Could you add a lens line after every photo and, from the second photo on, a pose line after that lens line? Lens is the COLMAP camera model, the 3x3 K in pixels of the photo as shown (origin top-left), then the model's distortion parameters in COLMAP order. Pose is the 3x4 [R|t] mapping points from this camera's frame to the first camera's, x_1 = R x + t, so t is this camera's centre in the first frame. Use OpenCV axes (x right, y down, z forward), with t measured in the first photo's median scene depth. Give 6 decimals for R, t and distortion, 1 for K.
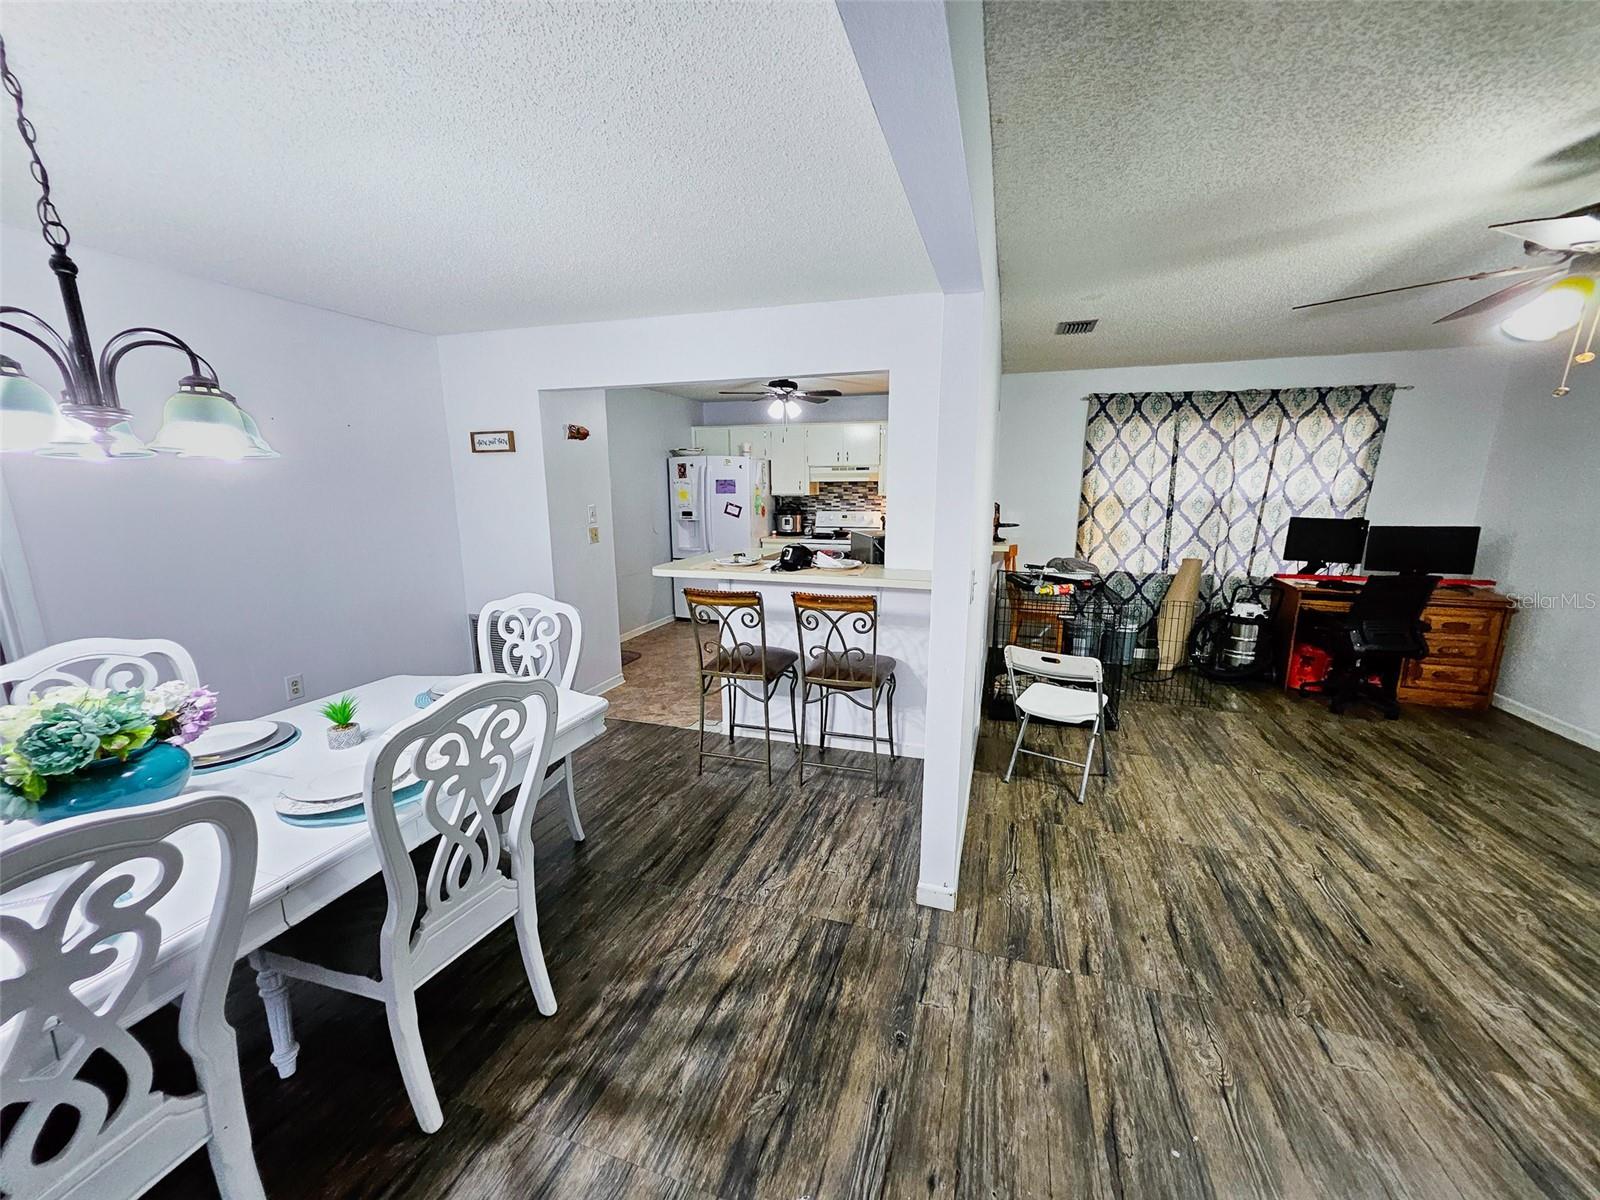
lens RADIAL K [[637.3, 0, 800.3], [0, 637.3, 603.3], [0, 0, 1]] dist [-0.000550, 0.010201]
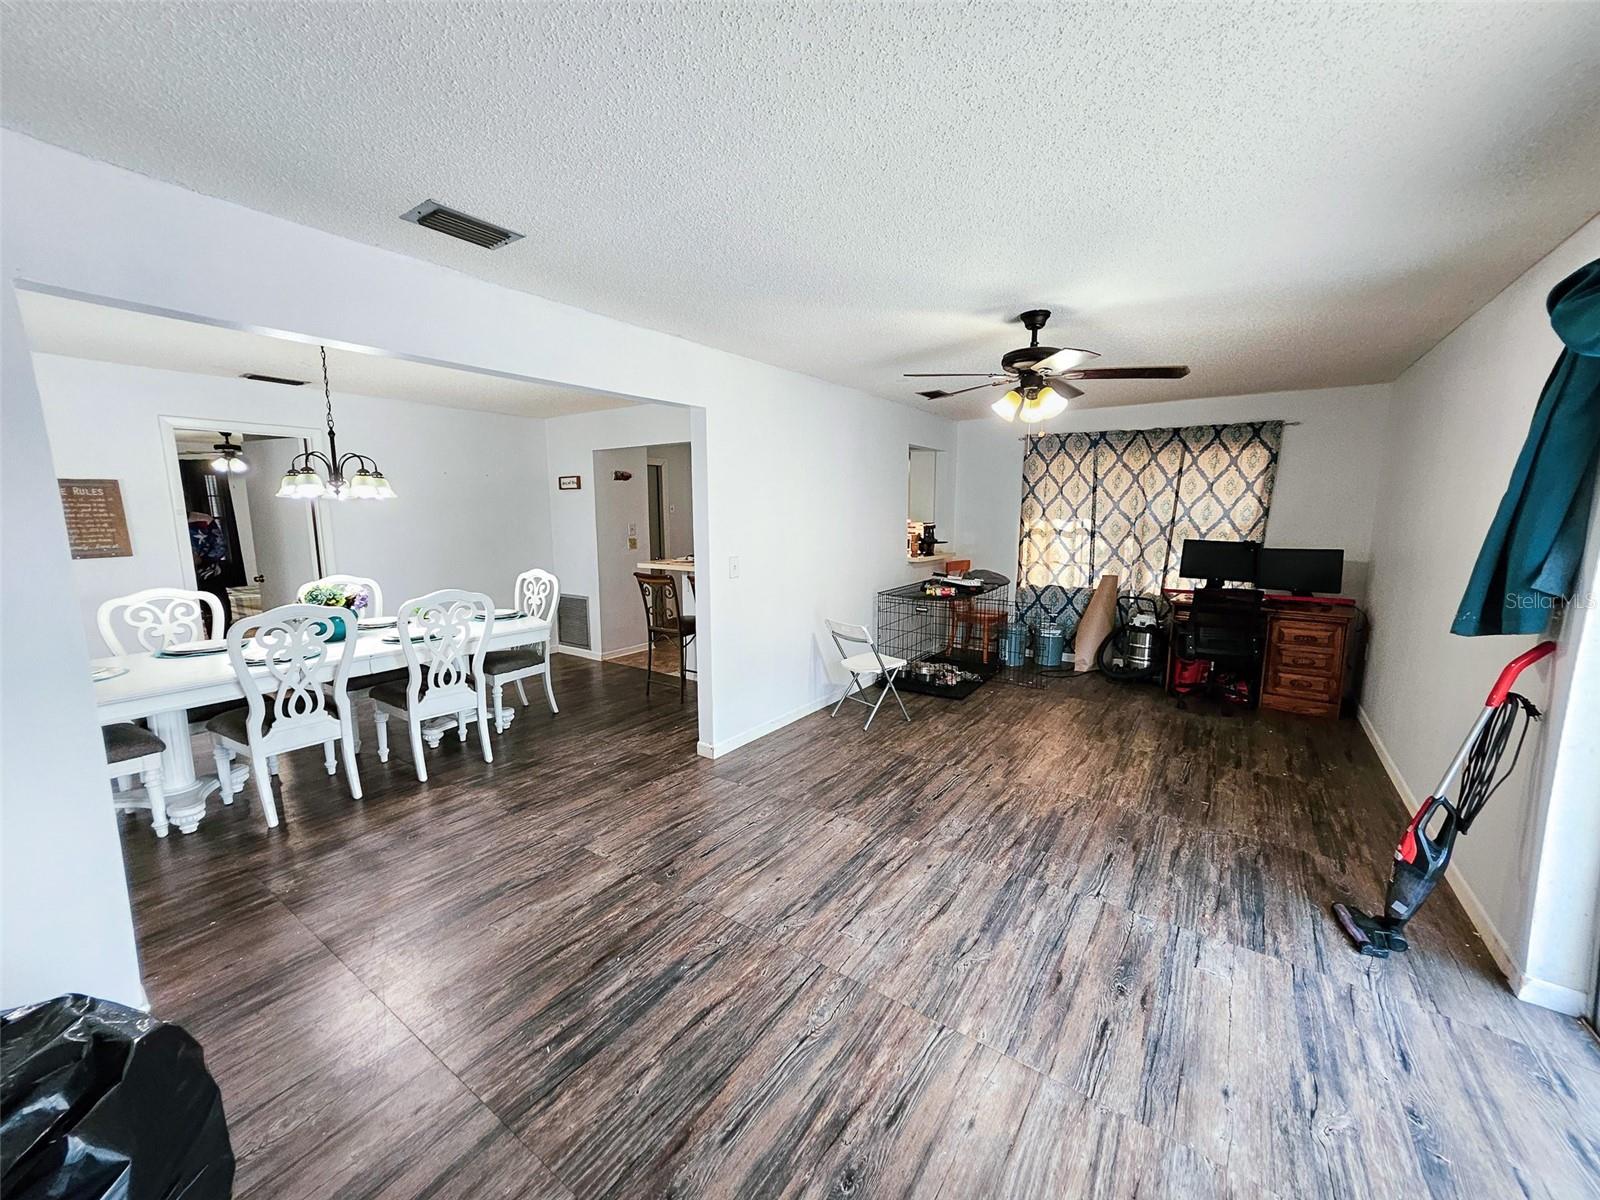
lens RADIAL K [[656.1, 0, 800.0], [0, 656.1, 600.0], [0, 0, 1]] dist [0.010595, 0.000125]
pose [[0.950946, 0.042793, -0.306383, 0.485429], [-0.058548, 0.997383, -0.042414, 0.061106], [0.303766, 0.058272, 0.950963, -0.304225]]
